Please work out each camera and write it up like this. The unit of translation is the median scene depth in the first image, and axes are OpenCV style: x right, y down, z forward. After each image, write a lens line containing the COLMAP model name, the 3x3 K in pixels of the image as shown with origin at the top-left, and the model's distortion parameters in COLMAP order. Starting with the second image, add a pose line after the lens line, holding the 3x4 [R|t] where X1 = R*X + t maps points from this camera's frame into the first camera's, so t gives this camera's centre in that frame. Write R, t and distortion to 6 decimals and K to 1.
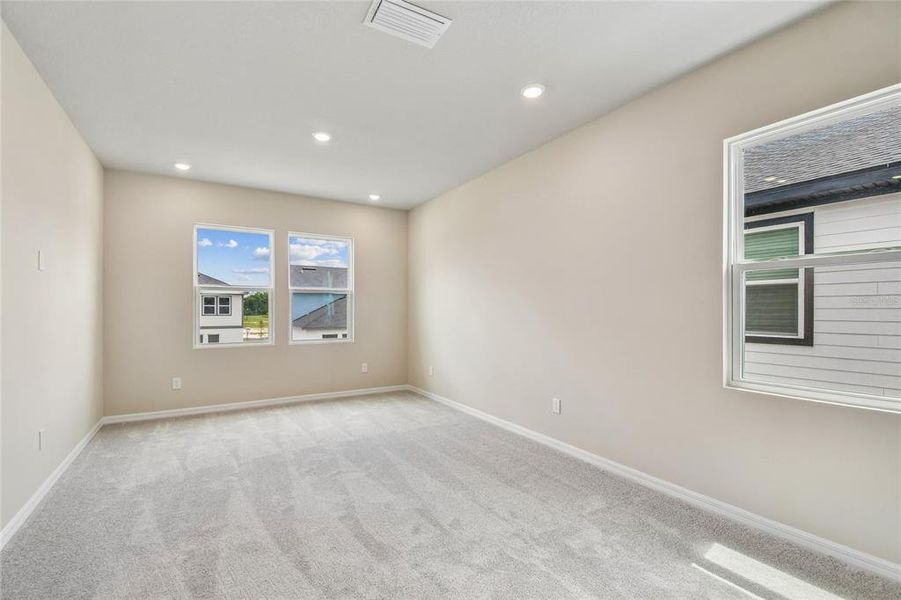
lens RADIAL K [[400.9, 0, 449.1], [0, 400.9, 295.0], [0, 0, 1]] dist [0.034331, -0.022464]
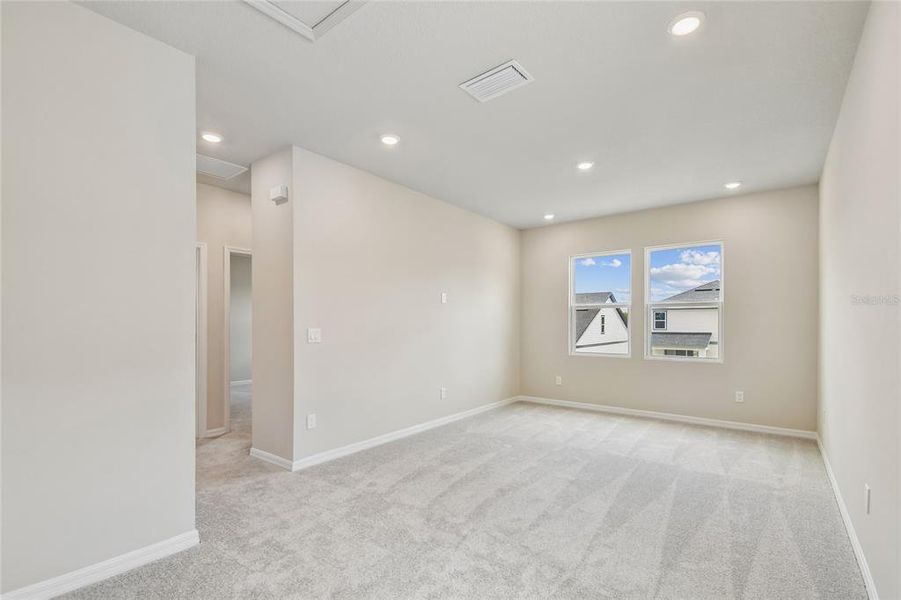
lens RADIAL K [[405.2, 0, 450.3], [0, 405.2, 311.7], [0, 0, 1]] dist [0.036390, -0.025728]
pose [[0.362602, -0.027828, -0.931528, 0.510077], [0.035799, 0.999232, -0.015915, 0.003754], [0.931256, -0.027577, 0.363320, 0.229535]]
